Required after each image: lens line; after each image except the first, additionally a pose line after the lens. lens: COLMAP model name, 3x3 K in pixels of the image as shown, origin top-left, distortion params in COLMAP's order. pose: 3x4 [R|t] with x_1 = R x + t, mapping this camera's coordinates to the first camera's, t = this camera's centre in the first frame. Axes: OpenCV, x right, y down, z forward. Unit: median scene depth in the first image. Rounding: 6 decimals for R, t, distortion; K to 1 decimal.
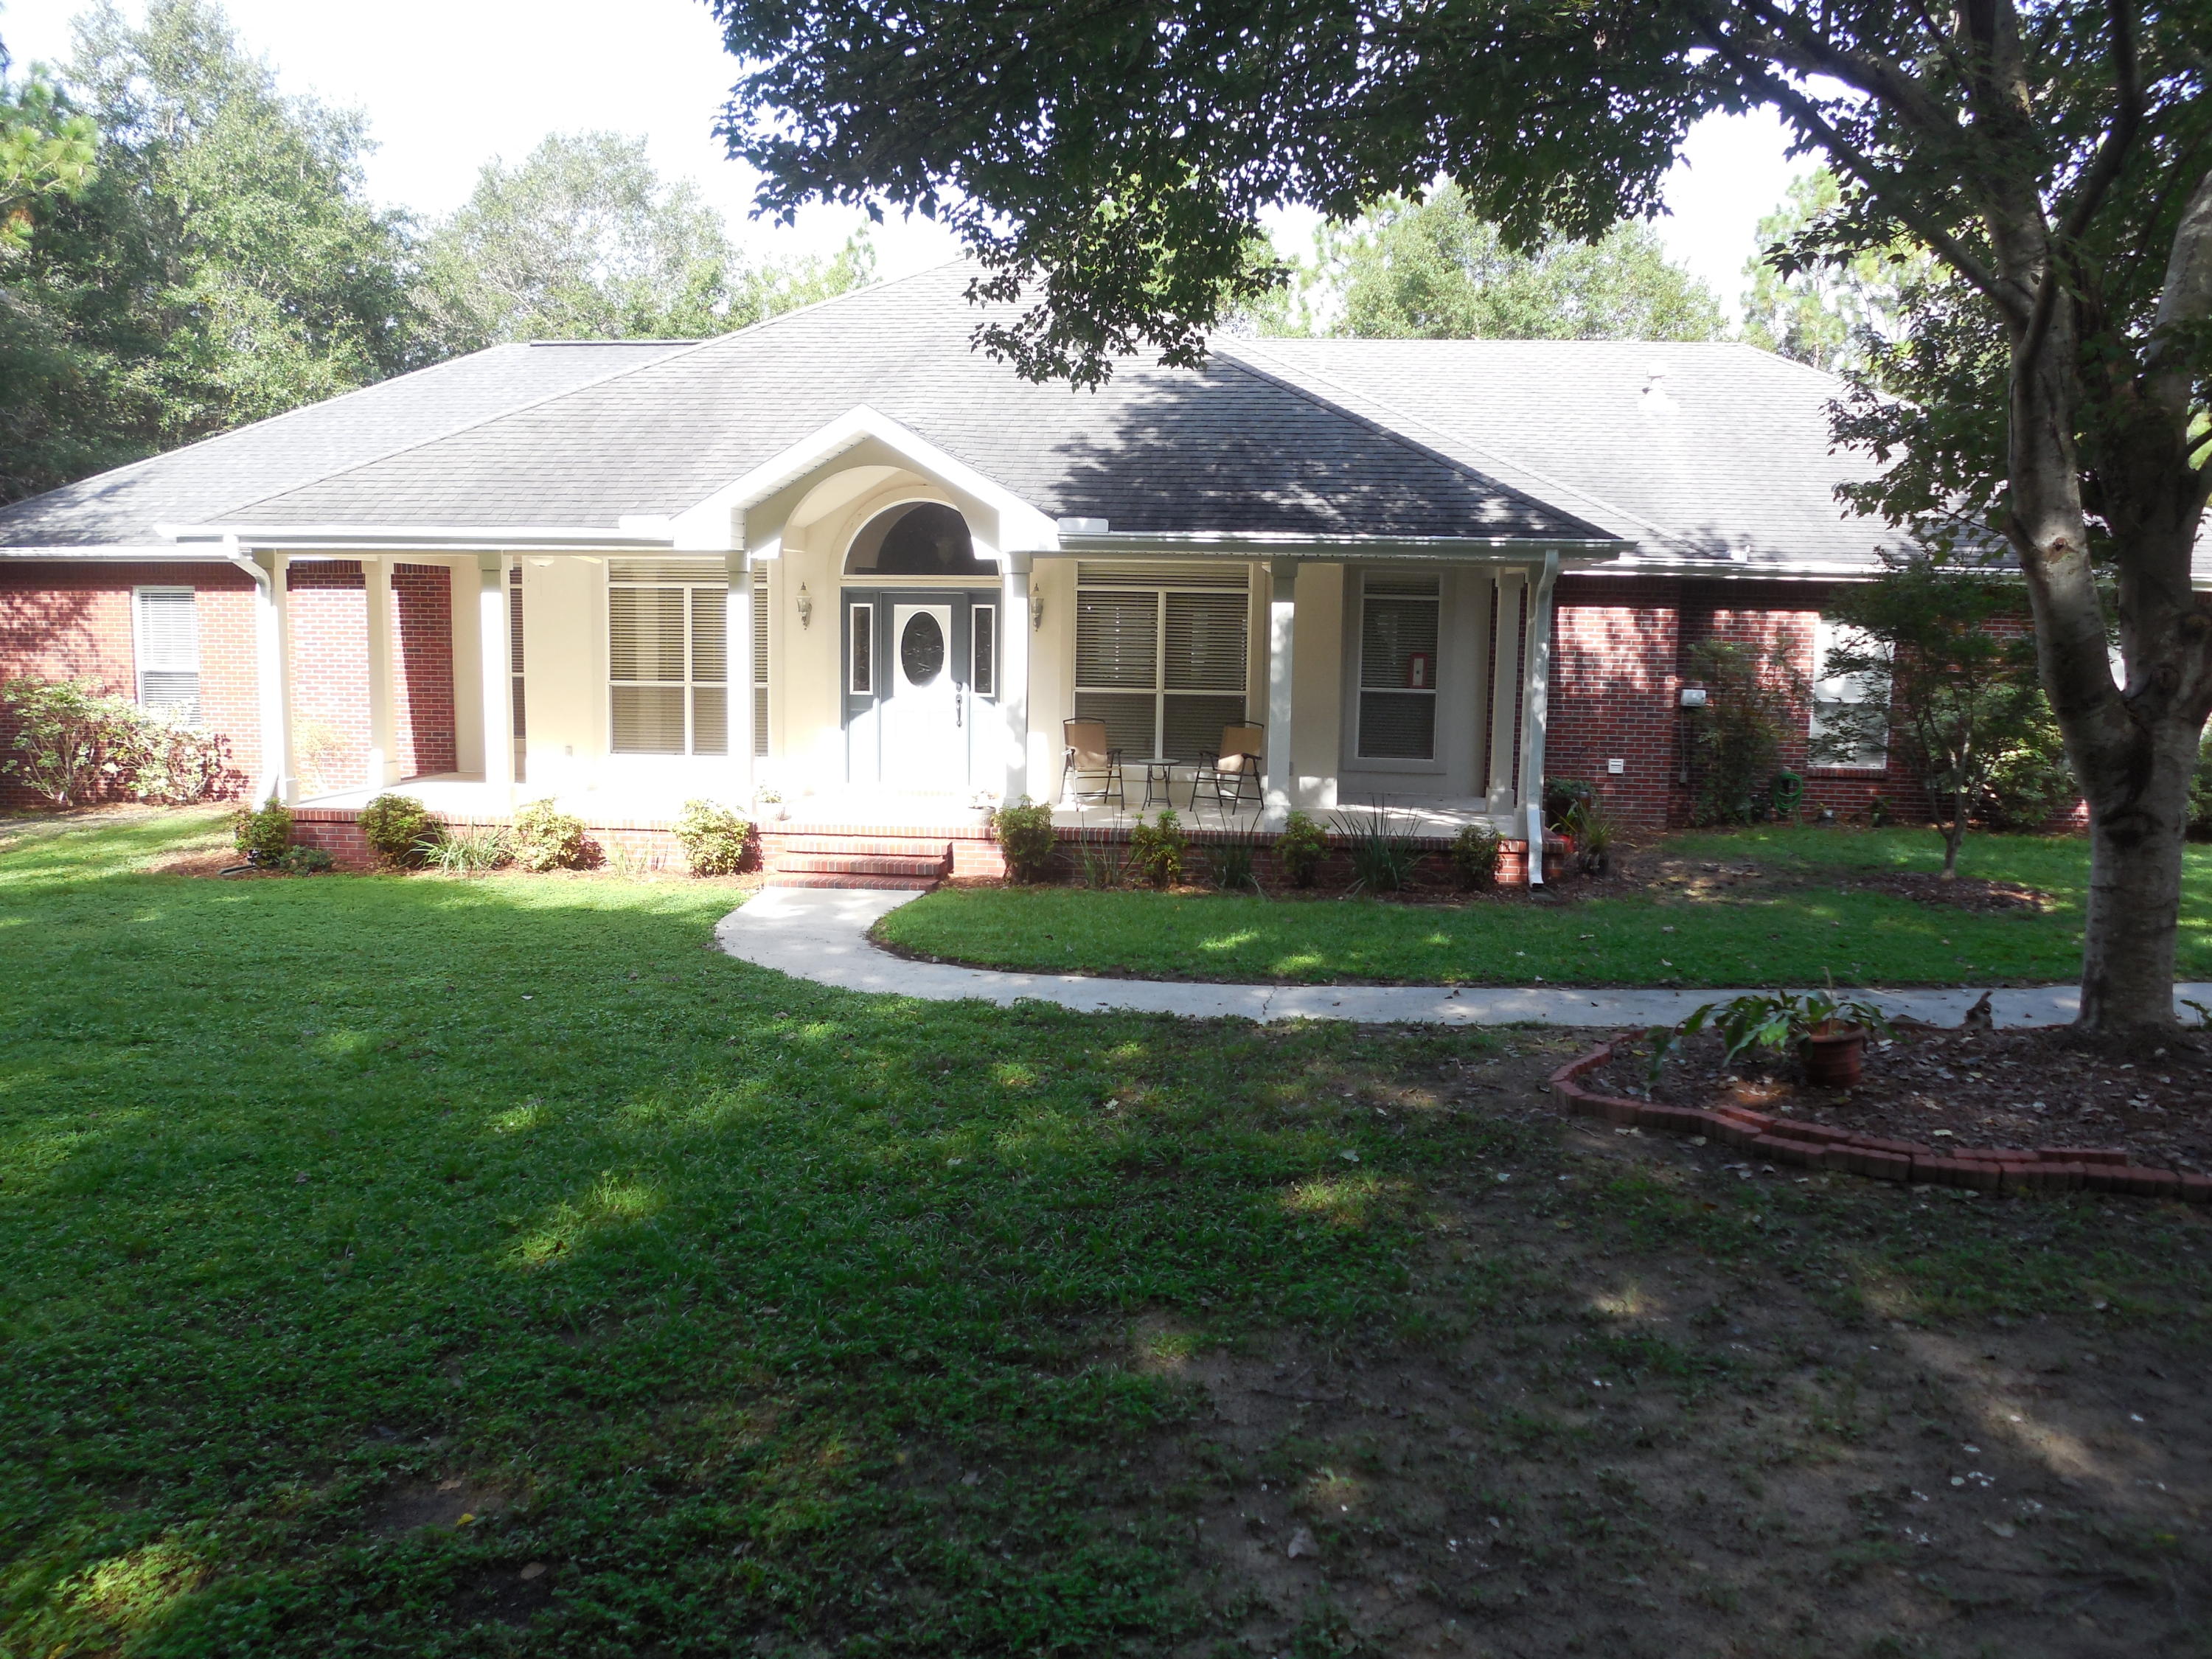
lens RADIAL K [[1677.8, 0, 1138.3], [0, 1677.8, 856.7], [0, 0, 1]] dist [-0.075478, 0.042746]
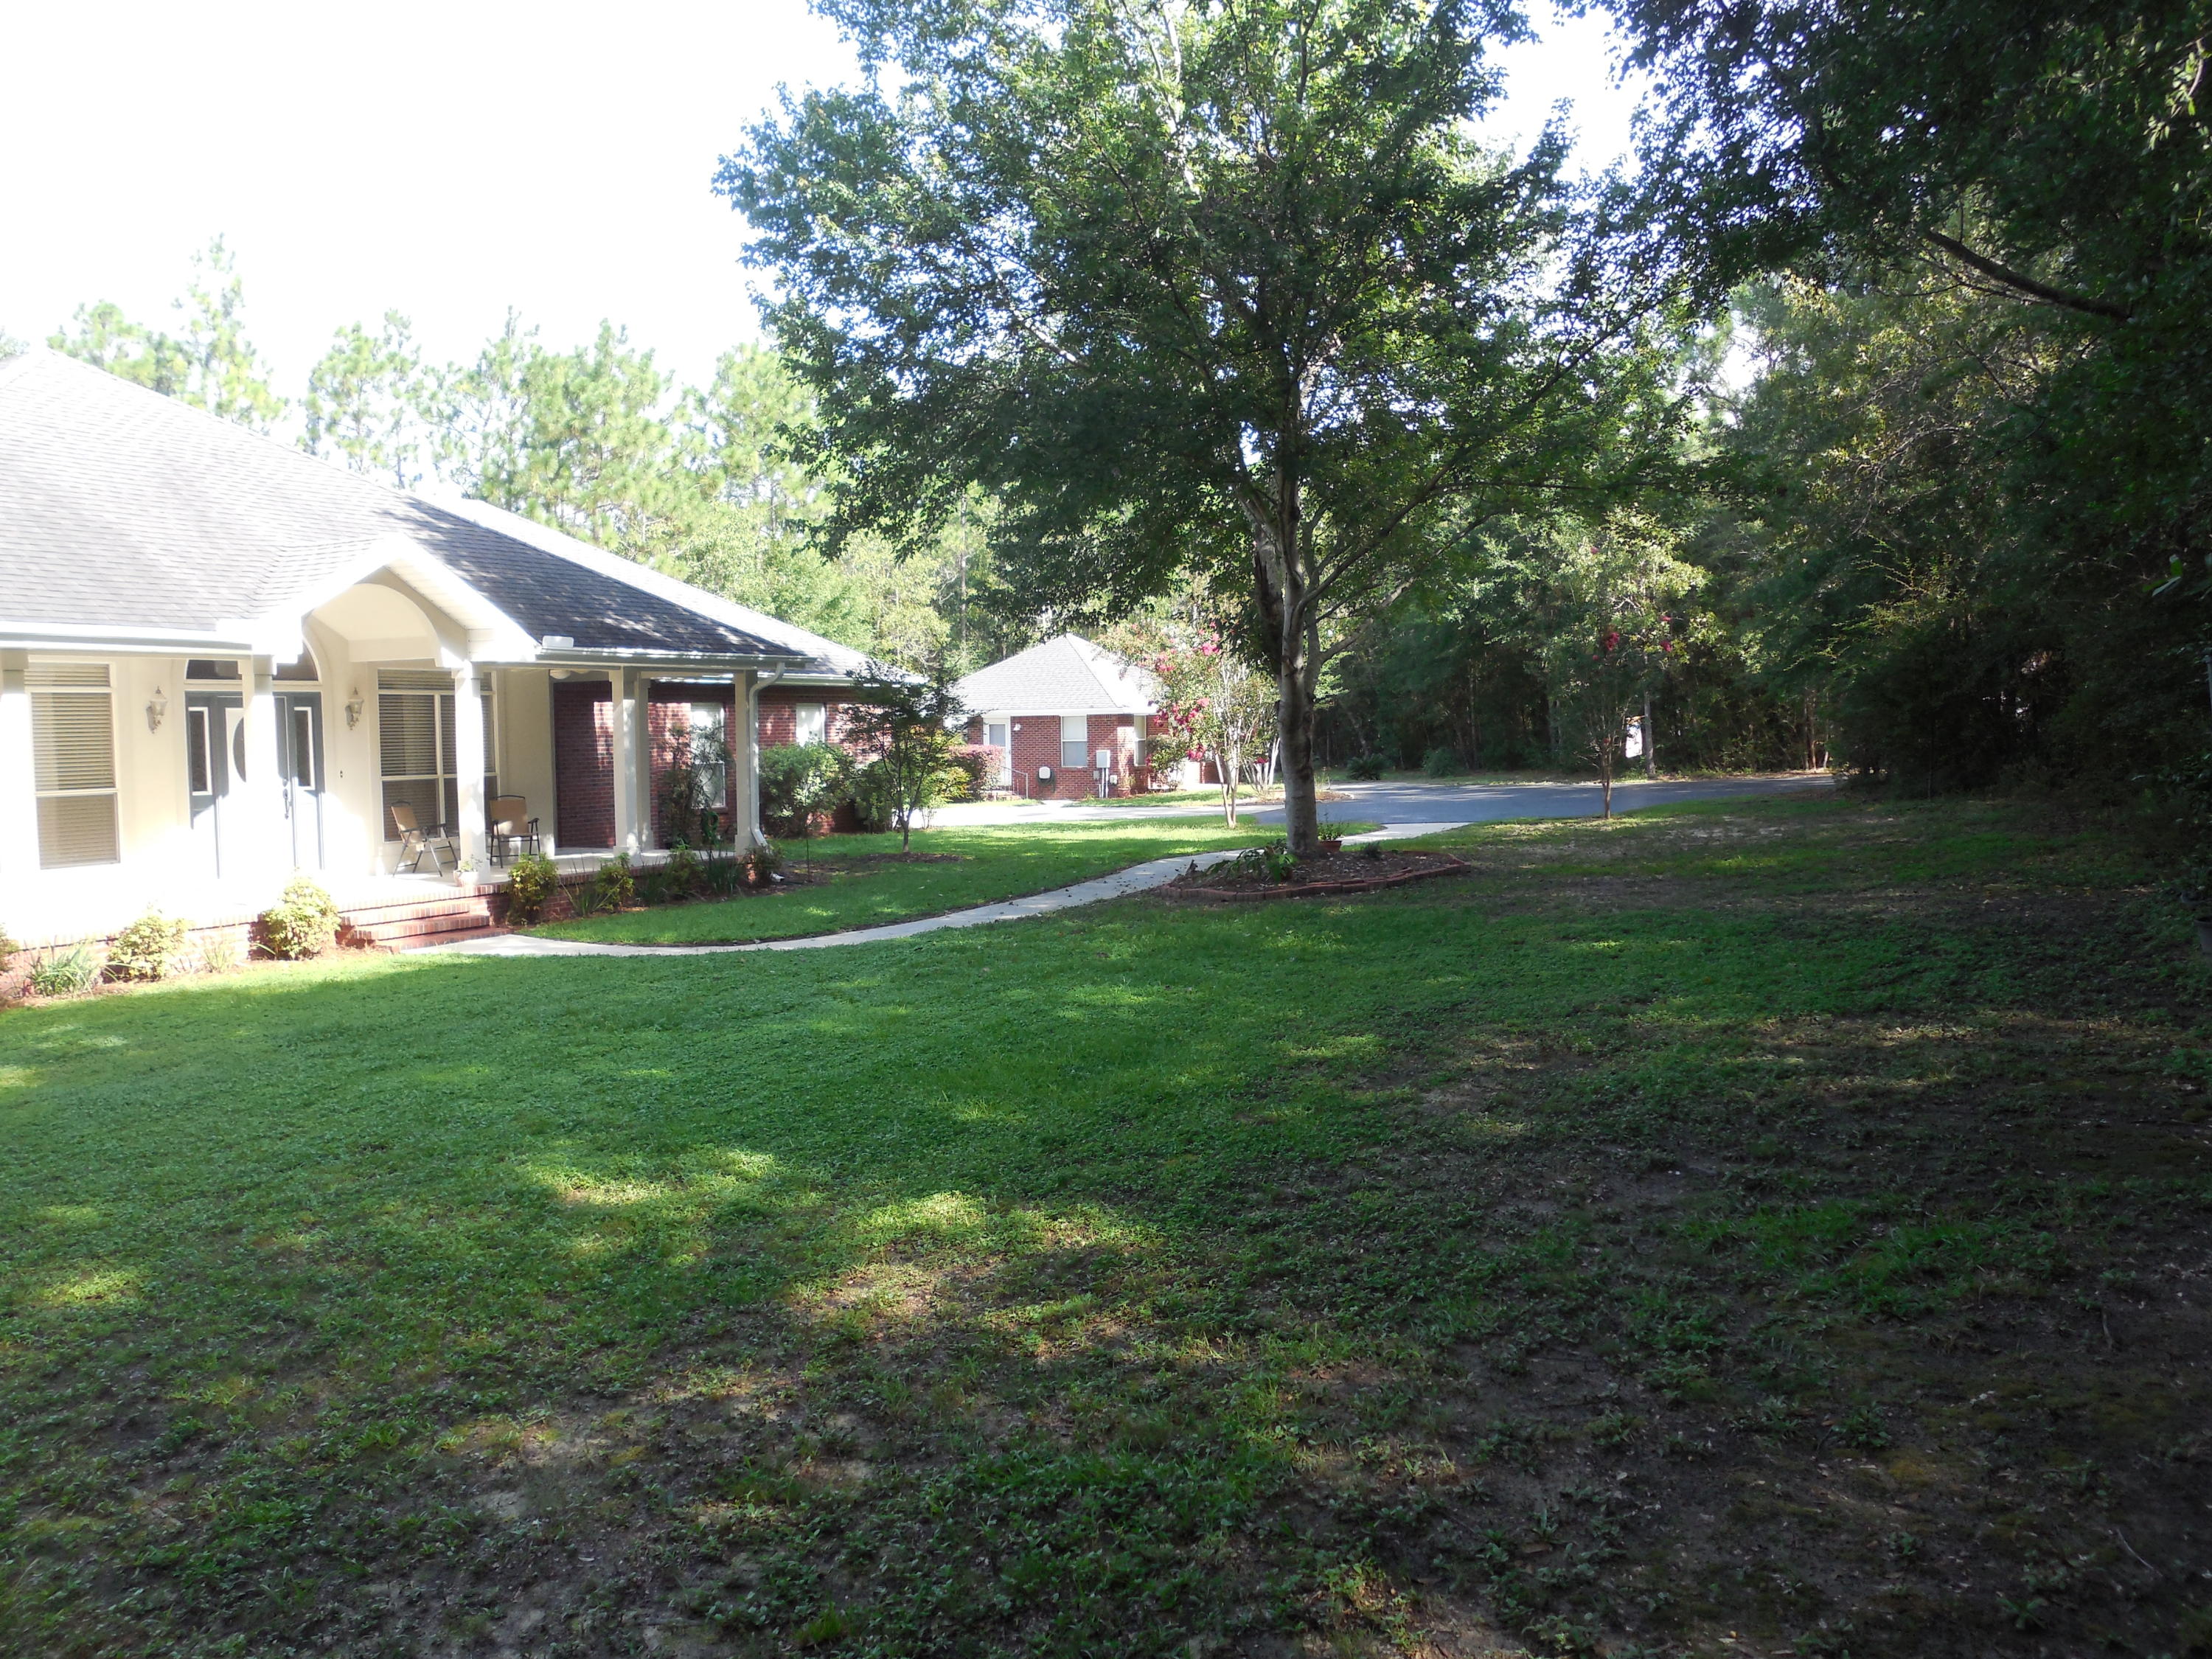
lens RADIAL K [[1677.8, 0, 1108.5], [0, 1677.8, 811.9], [0, 0, 1]] dist [-0.075478, 0.042746]
pose [[0.397631, -0.070401, 0.914841, -0.864498], [0.150521, 0.988549, 0.010650, -0.012696], [-0.905115, 0.133468, 0.403675, 0.084716]]
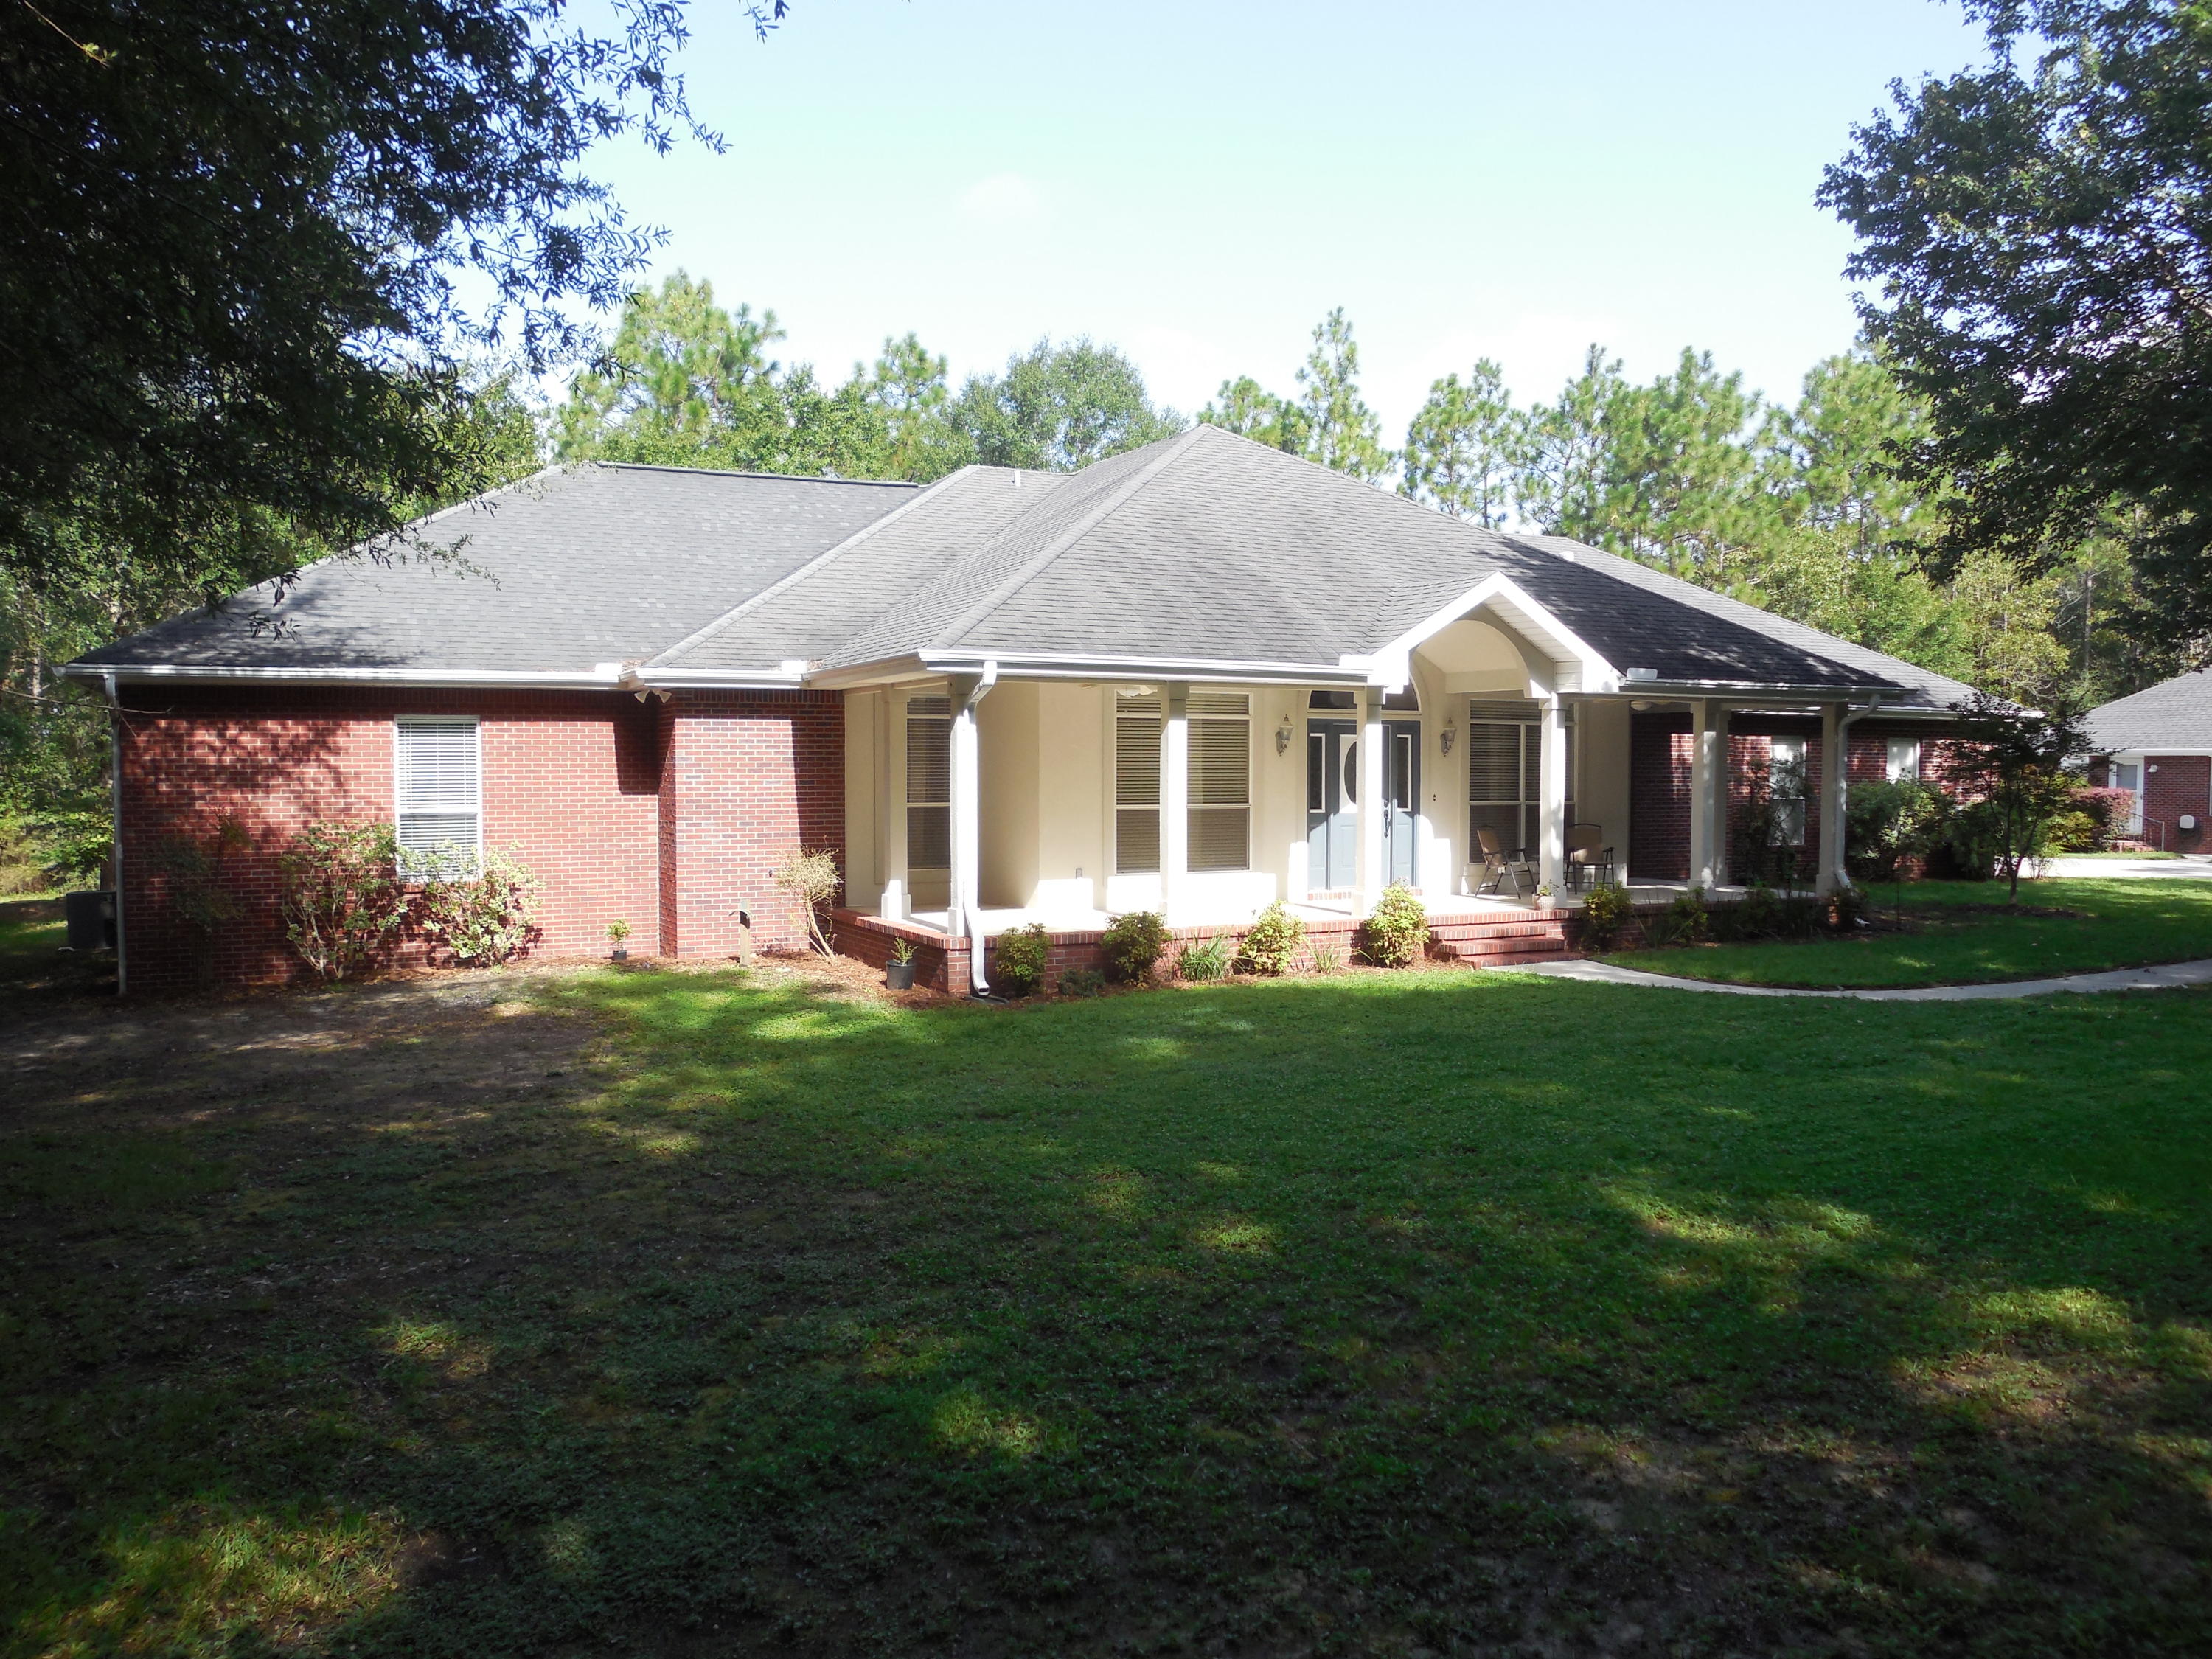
lens RADIAL K [[1677.8, 0, 1107.5], [0, 1677.8, 813.6], [0, 0, 1]] dist [-0.075478, 0.042746]
pose [[0.855940, -0.029554, 0.516230, -0.874587], [0.083437, 0.993176, -0.081483, -0.013609], [-0.510299, 0.112817, 0.852565, 0.090419]]
